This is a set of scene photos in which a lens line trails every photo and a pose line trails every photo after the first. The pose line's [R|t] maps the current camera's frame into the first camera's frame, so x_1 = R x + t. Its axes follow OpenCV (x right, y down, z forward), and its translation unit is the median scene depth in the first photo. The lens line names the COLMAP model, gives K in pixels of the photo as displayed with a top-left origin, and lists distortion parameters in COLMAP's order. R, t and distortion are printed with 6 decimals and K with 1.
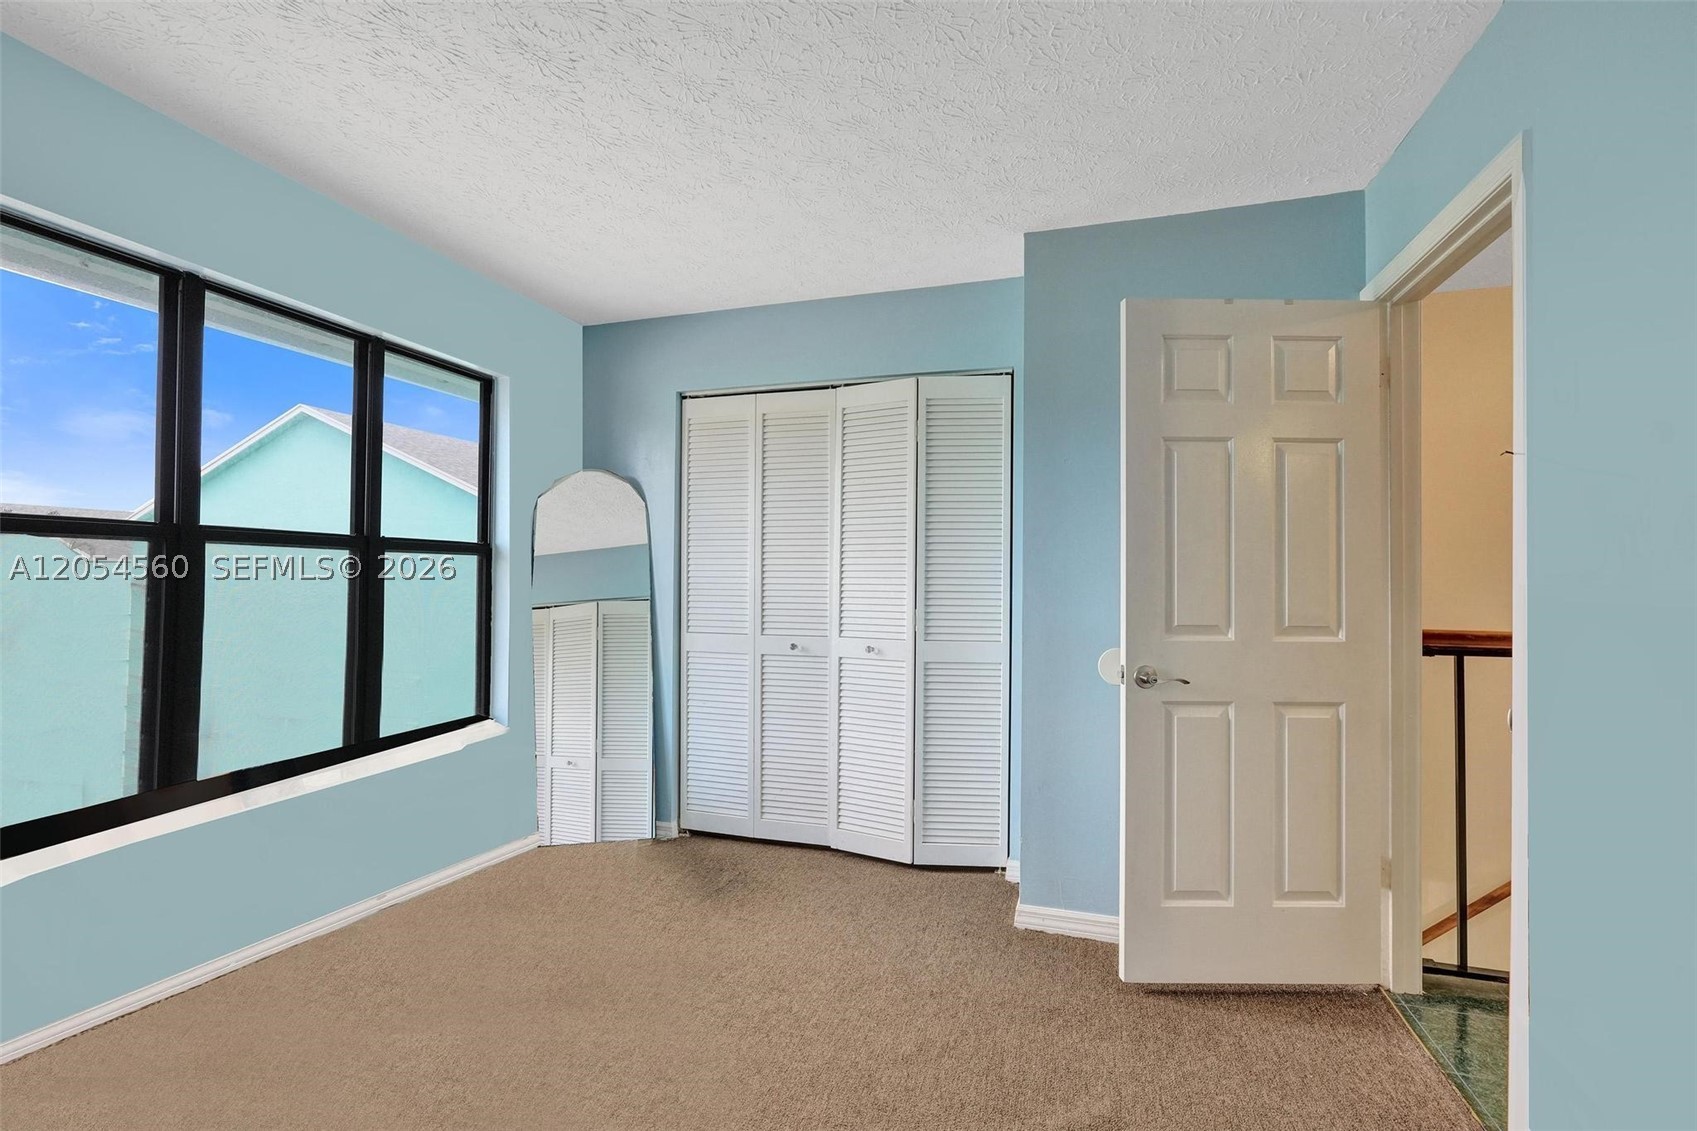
lens RADIAL K [[760.3, 0, 848.5], [0, 760.3, 565.5], [0, 0, 1]] dist [-0.015573, 0.008250]
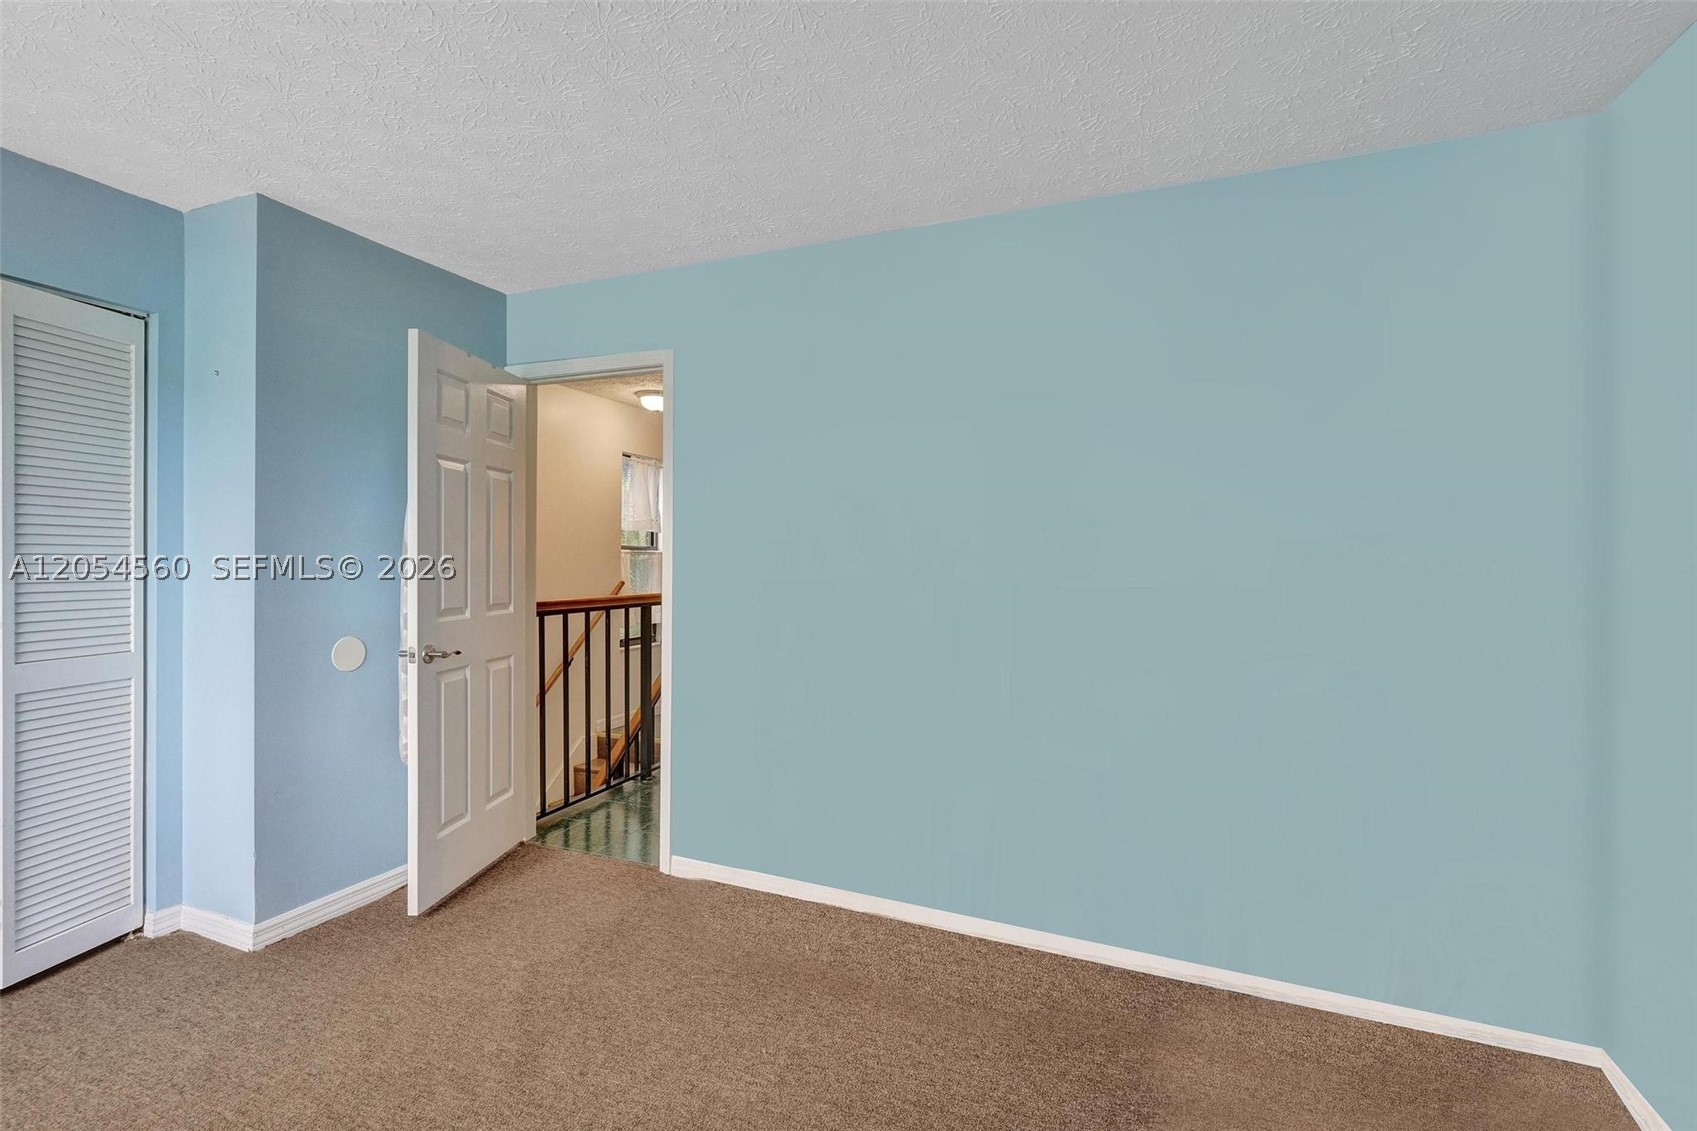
lens RADIAL K [[760.3, 0, 848.5], [0, 760.3, 565.5], [0, 0, 1]] dist [-0.015573, 0.008250]
pose [[0.075765, -0.010826, 0.997067, -0.742996], [-0.011149, 0.999869, 0.011704, -0.012333], [-0.997063, -0.012003, 0.075634, 0.251539]]
